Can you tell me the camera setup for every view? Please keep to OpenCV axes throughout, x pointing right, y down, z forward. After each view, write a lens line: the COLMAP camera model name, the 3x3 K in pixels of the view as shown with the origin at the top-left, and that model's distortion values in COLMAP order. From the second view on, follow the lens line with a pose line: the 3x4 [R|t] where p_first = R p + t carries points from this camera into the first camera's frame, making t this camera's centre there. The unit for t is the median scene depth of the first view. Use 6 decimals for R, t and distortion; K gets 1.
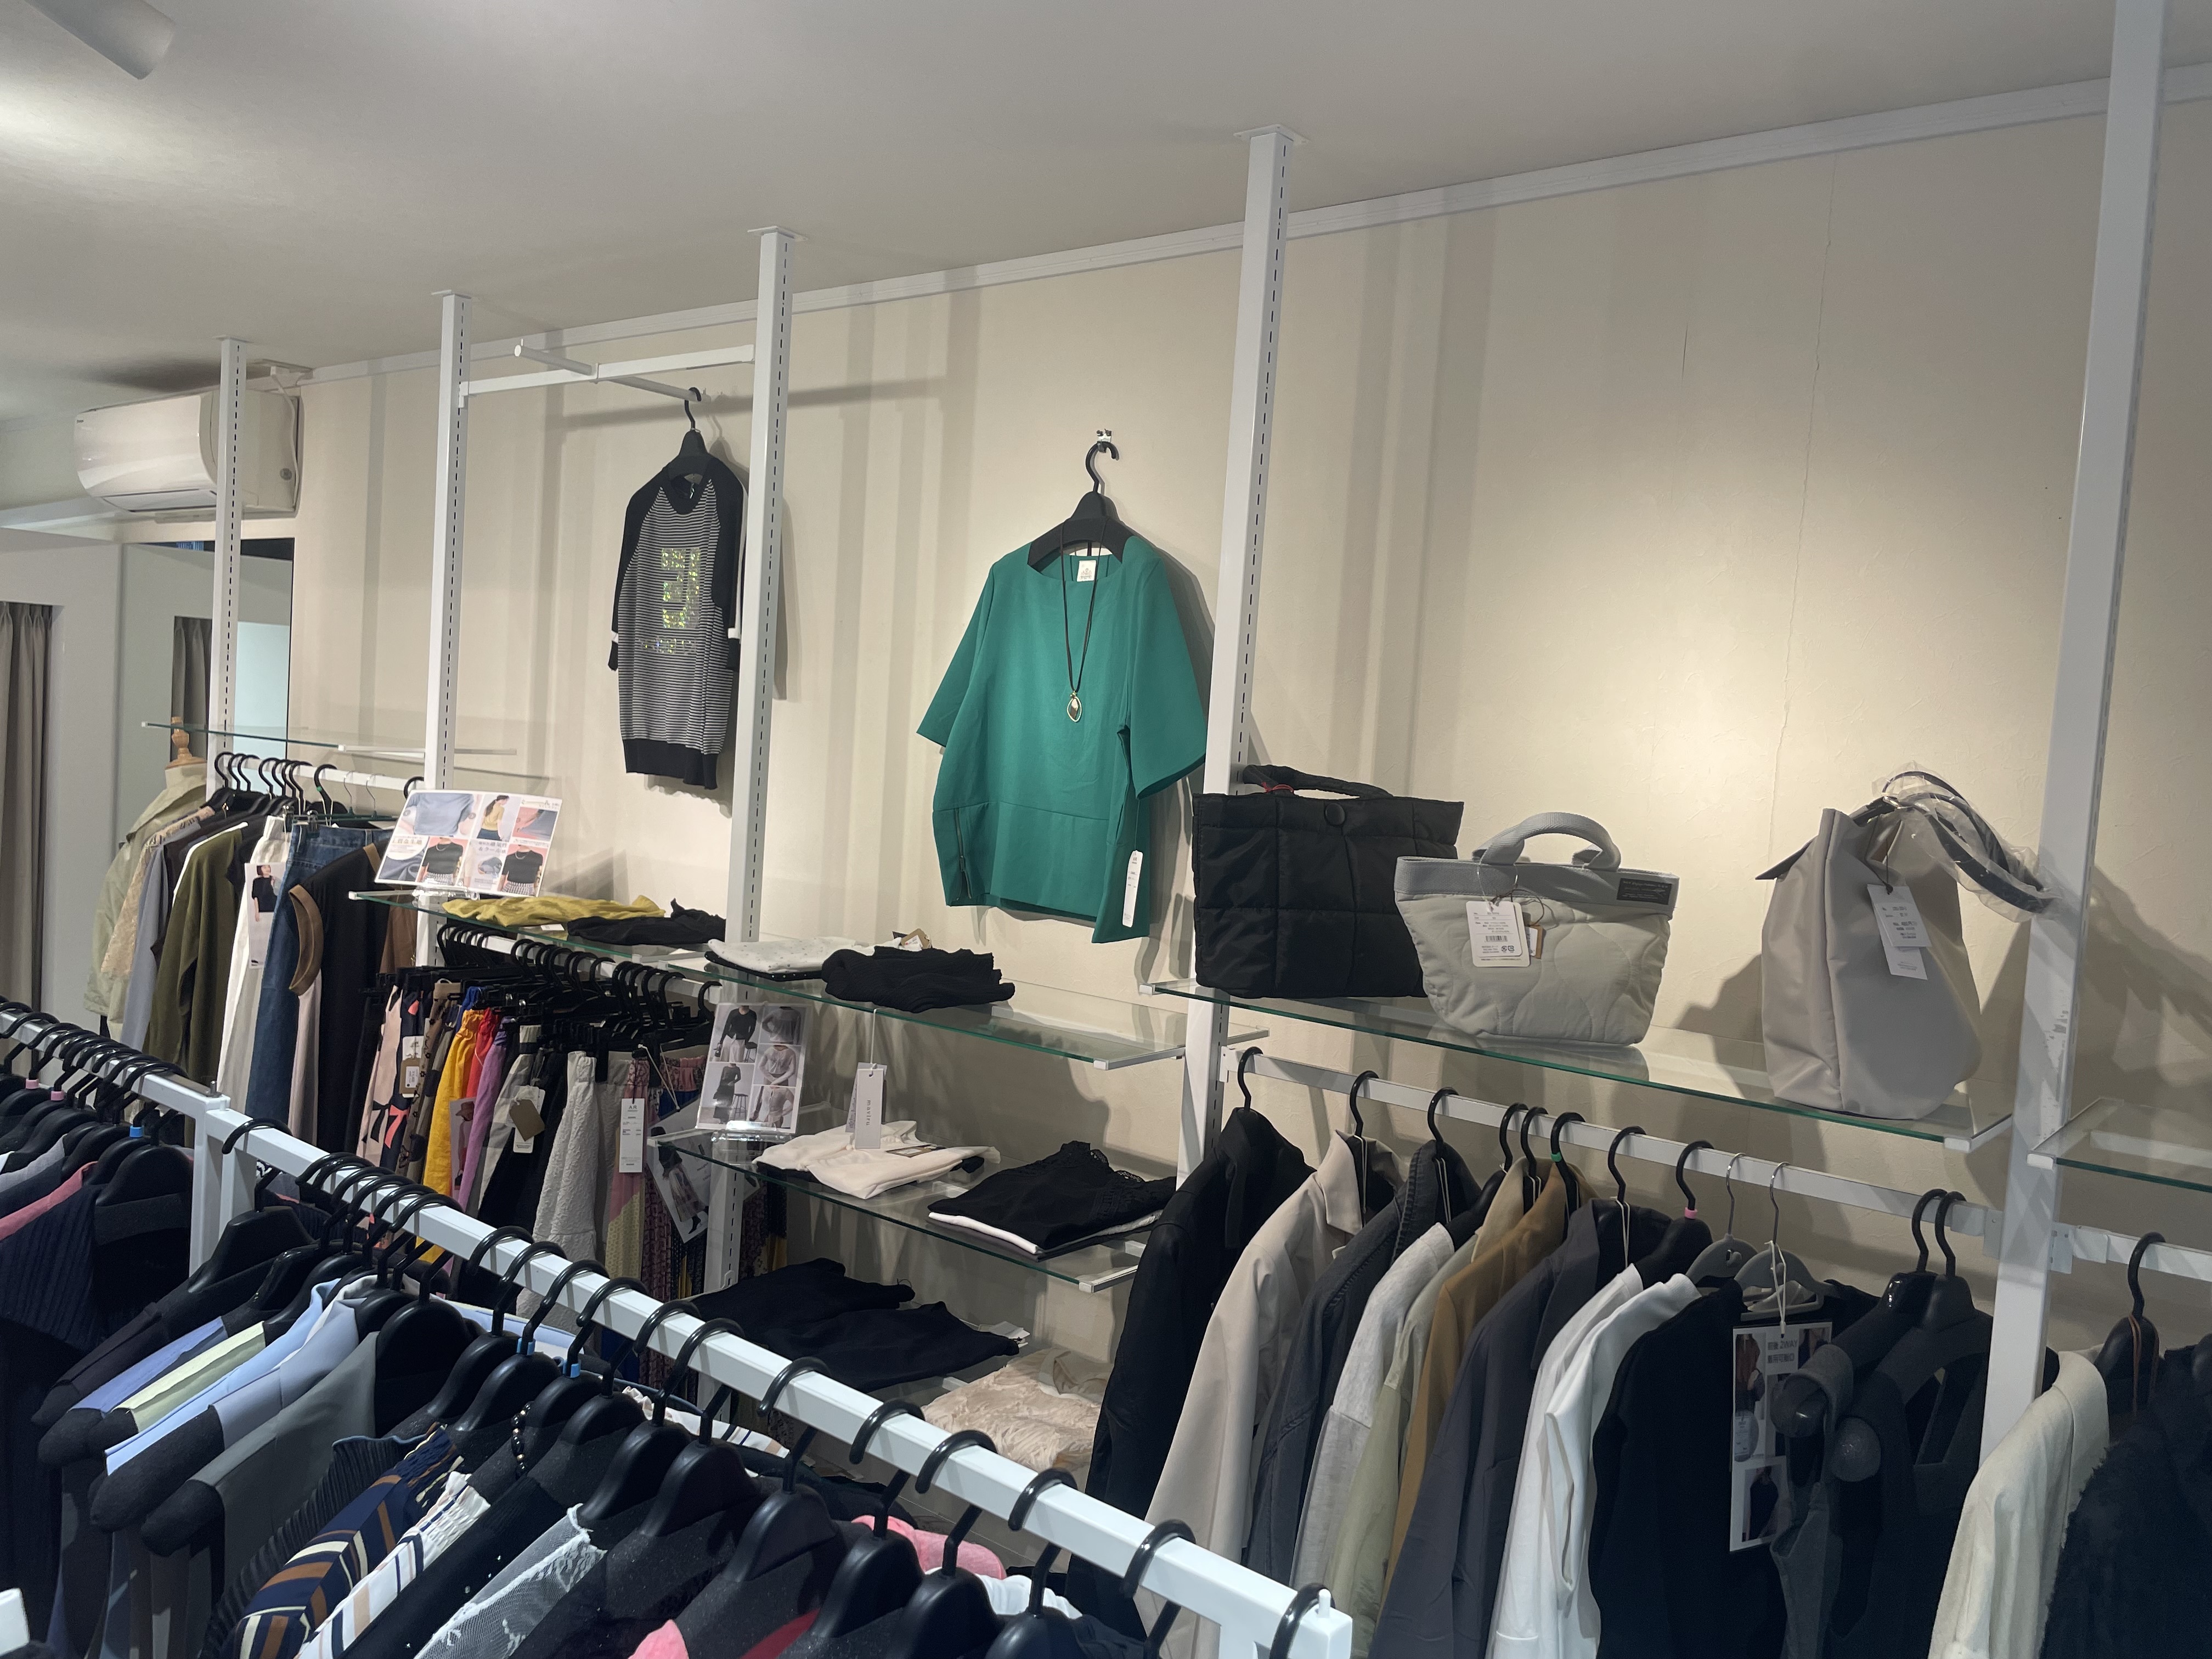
lens RADIAL K [[1692.1, 0, 1102.9], [0, 1692.1, 820.2], [0, 0, 1]] dist [0.079845, -0.108704]
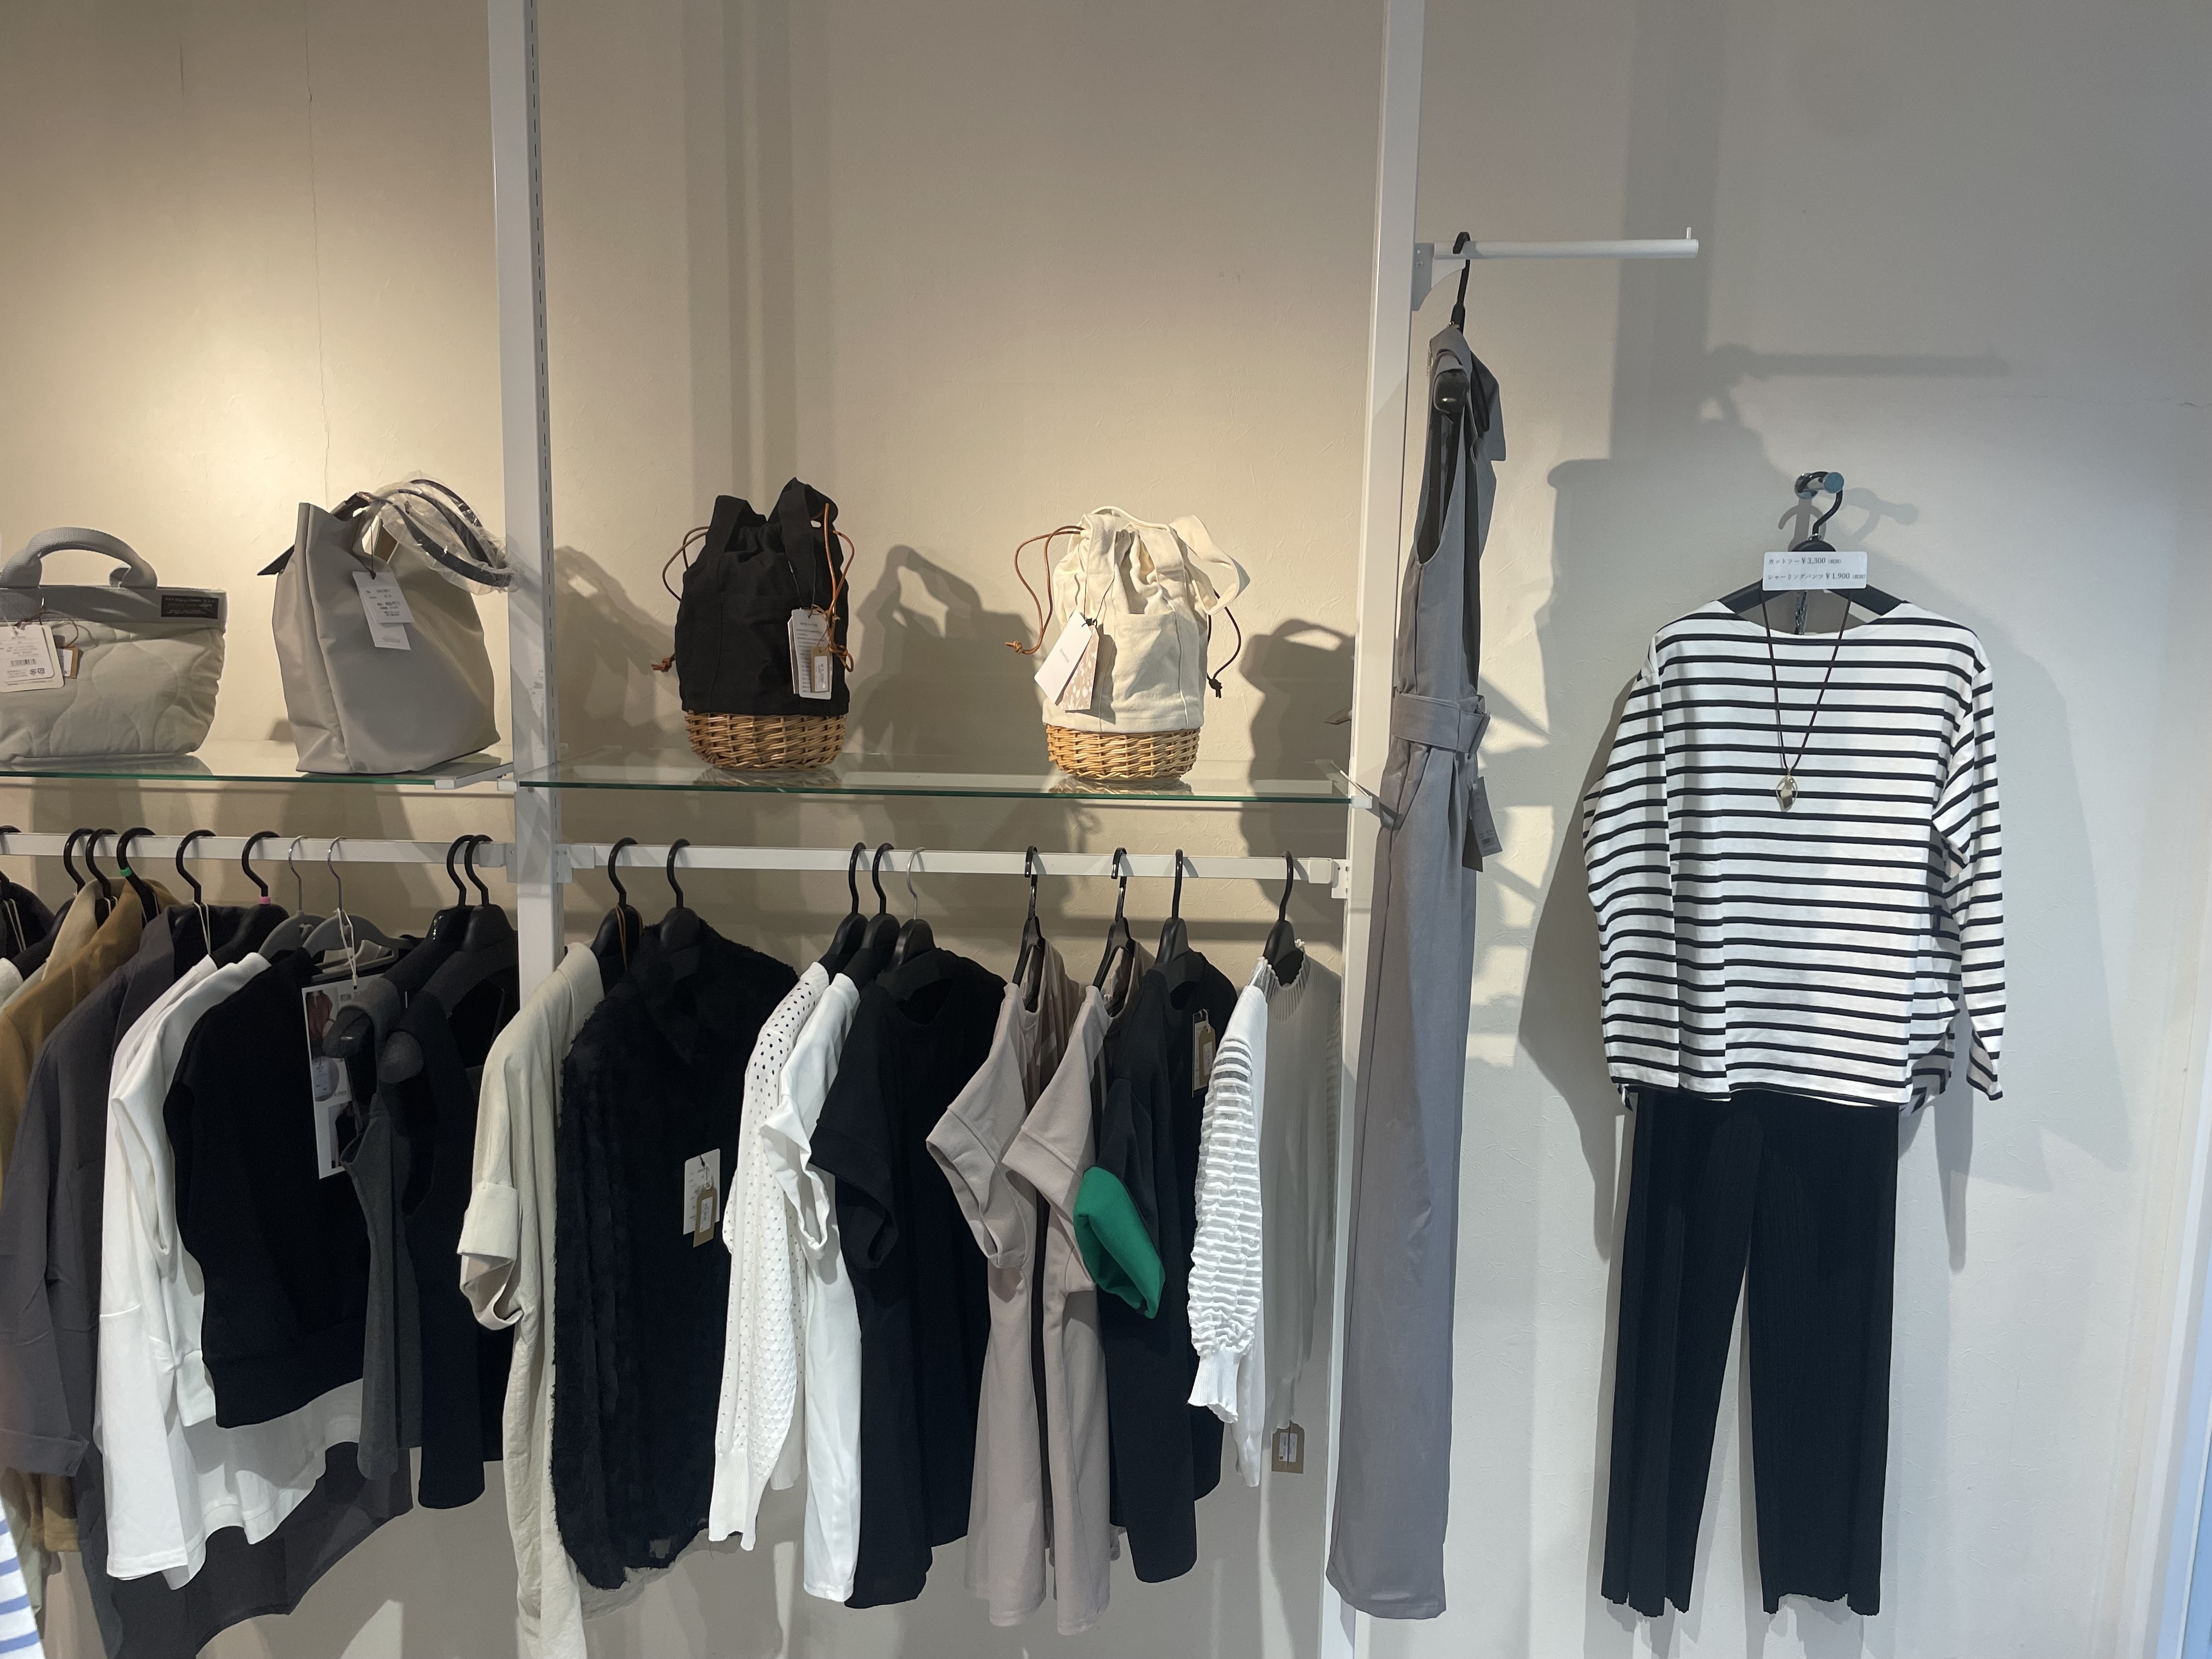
lens RADIAL K [[1692.1, 0, 1102.9], [0, 1692.1, 820.2], [0, 0, 1]] dist [0.079845, -0.108704]
pose [[0.780549, -0.138776, 0.609495, 0.108064], [0.065001, 0.987778, 0.141664, 0.063583], [-0.621706, -0.070958, 0.780030, -0.176089]]
